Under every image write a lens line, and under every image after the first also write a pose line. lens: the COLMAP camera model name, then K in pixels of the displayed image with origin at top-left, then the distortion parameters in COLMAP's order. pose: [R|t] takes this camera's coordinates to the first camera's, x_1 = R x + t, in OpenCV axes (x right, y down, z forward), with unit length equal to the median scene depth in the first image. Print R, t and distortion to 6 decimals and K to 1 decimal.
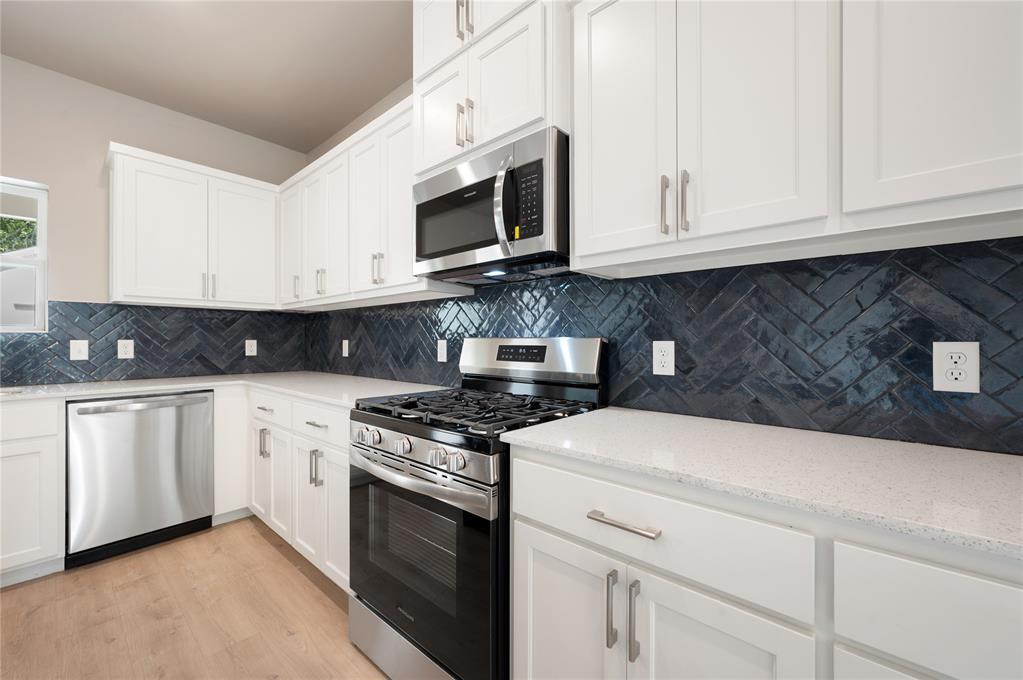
lens RADIAL K [[407.3, 0, 507.5], [0, 407.3, 339.6], [0, 0, 1]] dist [-0.002984, -0.000168]
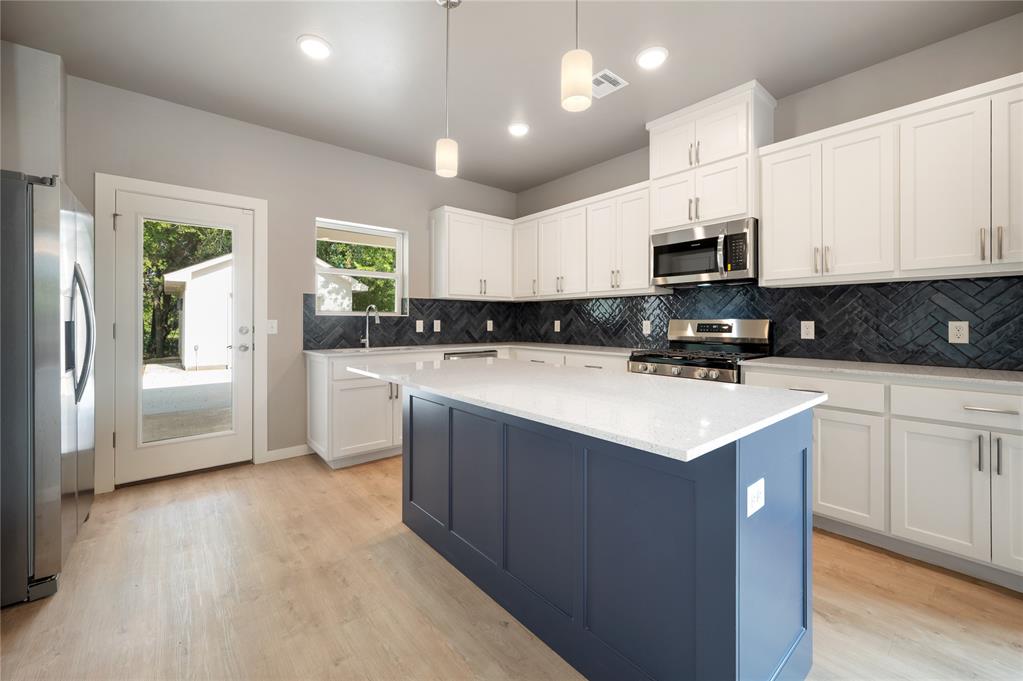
lens RADIAL K [[417.3, 0, 507.1], [0, 417.3, 320.5], [0, 0, 1]] dist [-0.000103, -0.000427]
pose [[0.989206, 0.001961, -0.146521, -0.608735], [-0.002188, 0.999997, -0.001389, 0.004698], [0.146518, 0.001695, 0.989207, -0.963667]]
